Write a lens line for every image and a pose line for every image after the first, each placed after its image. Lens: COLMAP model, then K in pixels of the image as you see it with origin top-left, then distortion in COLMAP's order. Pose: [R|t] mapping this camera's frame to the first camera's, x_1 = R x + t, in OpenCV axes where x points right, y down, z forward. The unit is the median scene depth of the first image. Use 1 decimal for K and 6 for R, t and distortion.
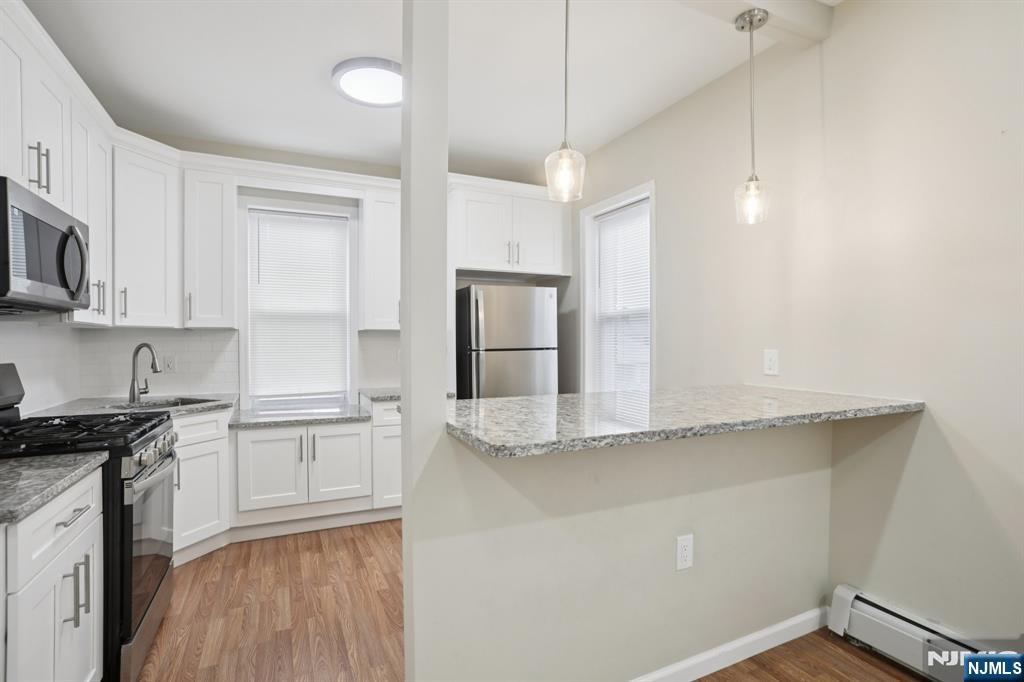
lens RADIAL K [[497.8, 0, 503.3], [0, 497.8, 337.5], [0, 0, 1]] dist [-0.057578, 0.033576]
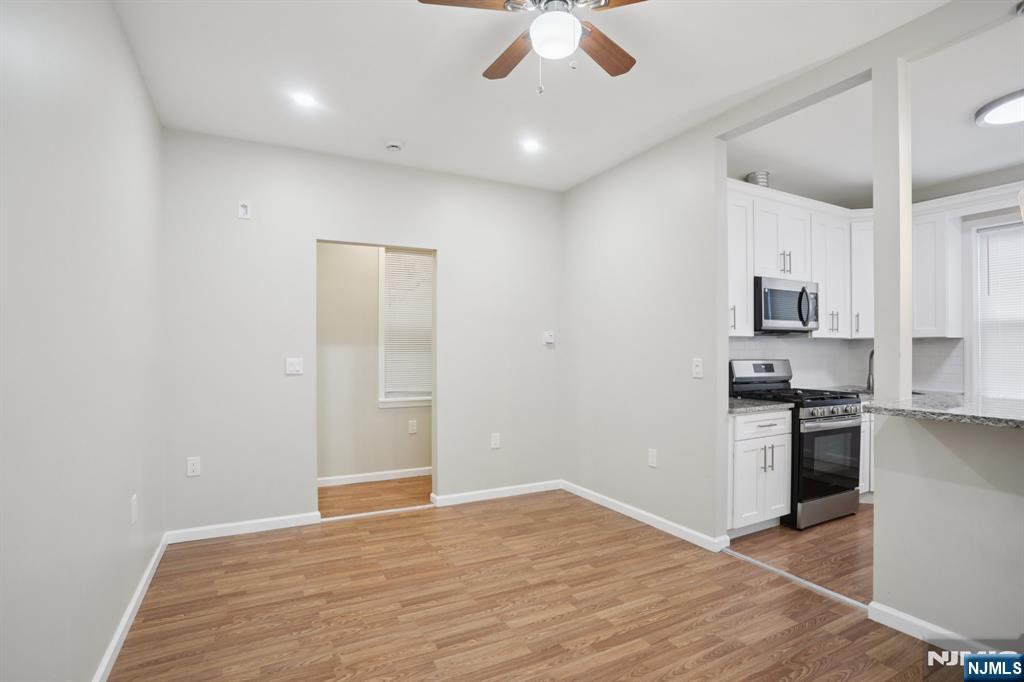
lens RADIAL K [[504.8, 0, 506.4], [0, 504.8, 359.5], [0, 0, 1]] dist [-0.080008, 0.036822]
pose [[0.055279, 0.025111, -0.998155, 0.655339], [0.010991, 0.999608, 0.025756, -0.007883], [0.998410, -0.012394, 0.054981, -0.170510]]
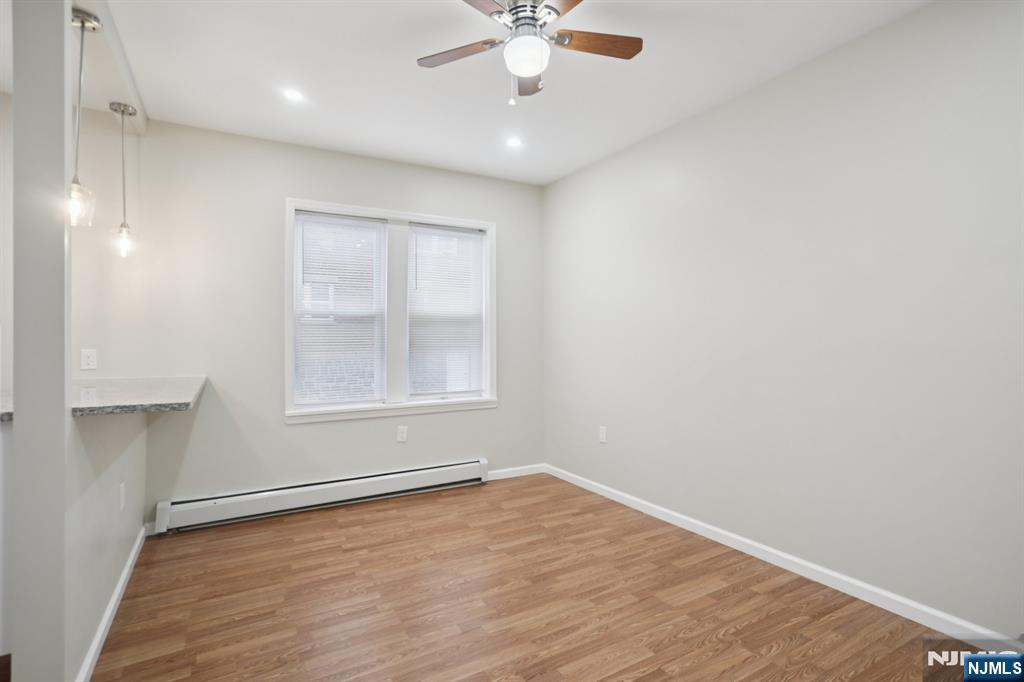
lens RADIAL K [[494.9, 0, 506.5], [0, 494.9, 341.5], [0, 0, 1]] dist [-0.075298, 0.043387]
pose [[-0.080654, 0.002242, 0.996740, -0.656870], [-0.003152, 0.999992, -0.002504, 0.003942], [-0.996737, -0.003344, -0.080646, 0.020888]]
